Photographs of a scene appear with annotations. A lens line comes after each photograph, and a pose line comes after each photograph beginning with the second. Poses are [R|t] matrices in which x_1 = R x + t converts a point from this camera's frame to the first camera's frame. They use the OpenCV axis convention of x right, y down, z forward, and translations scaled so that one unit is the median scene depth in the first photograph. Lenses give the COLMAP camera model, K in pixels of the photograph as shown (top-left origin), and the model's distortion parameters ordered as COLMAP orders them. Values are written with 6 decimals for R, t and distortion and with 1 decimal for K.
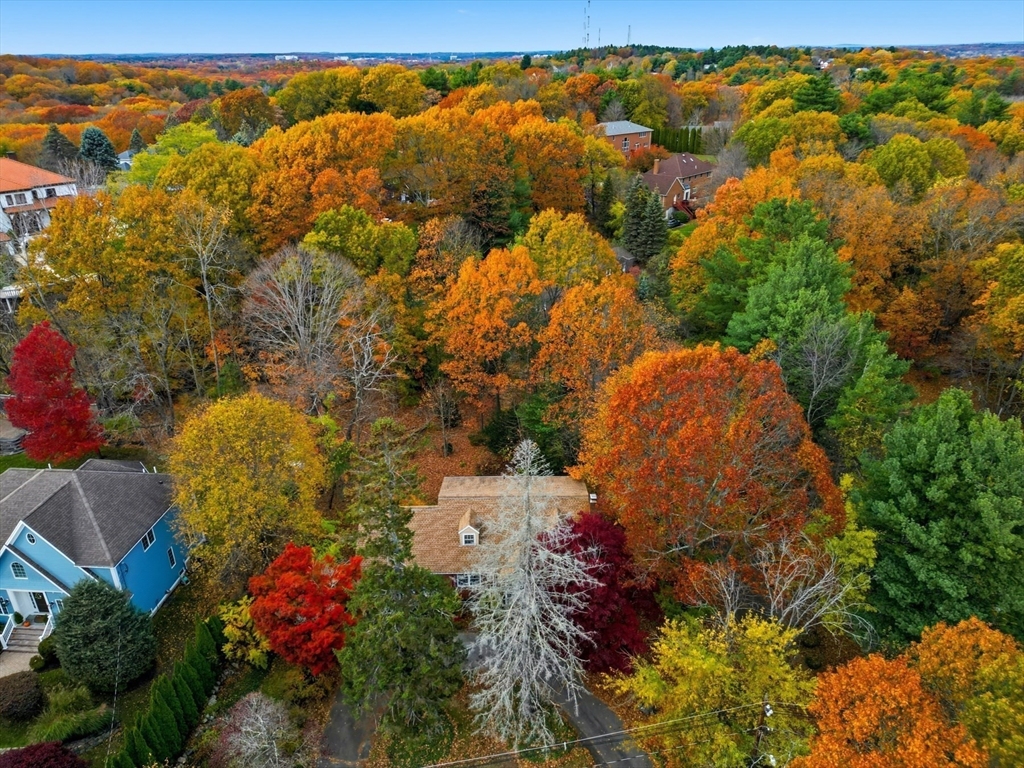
lens RADIAL K [[714.3, 0, 513.8], [0, 714.3, 389.3], [0, 0, 1]] dist [0.020920, -0.005630]
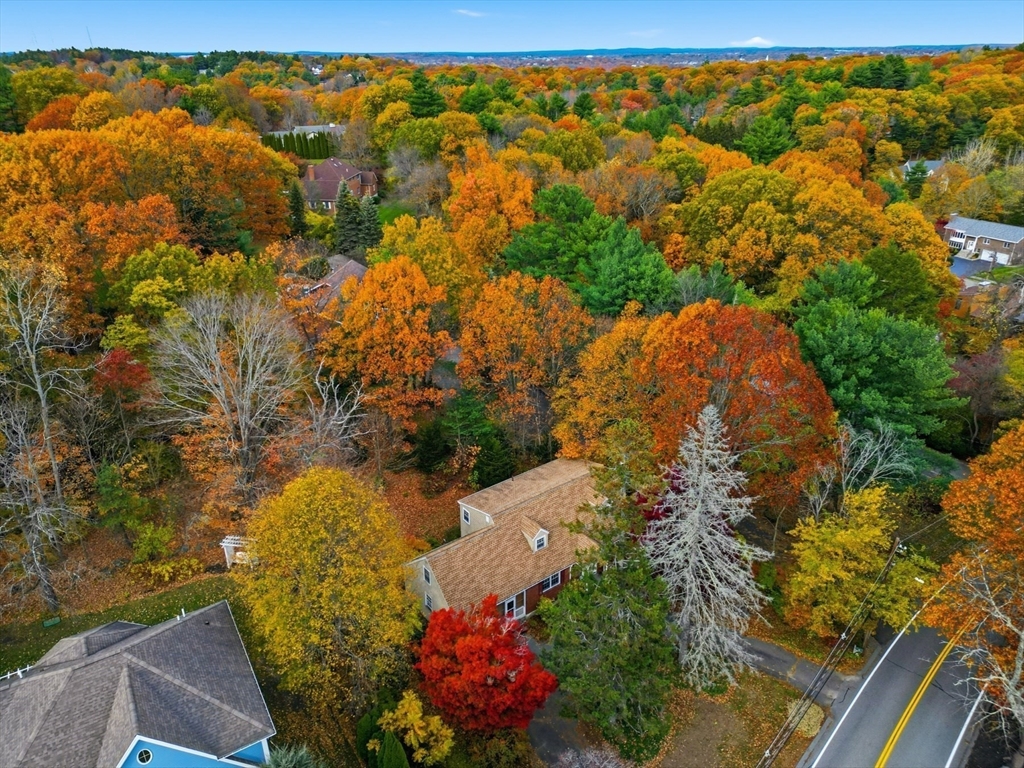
lens RADIAL K [[714.3, 0, 514.0], [0, 714.3, 378.5], [0, 0, 1]] dist [0.020920, -0.005630]
pose [[0.795305, -0.242557, 0.555568, -0.414314], [0.252854, 0.965665, 0.059637, -0.056165], [-0.550958, 0.093048, 0.829329, 0.121943]]
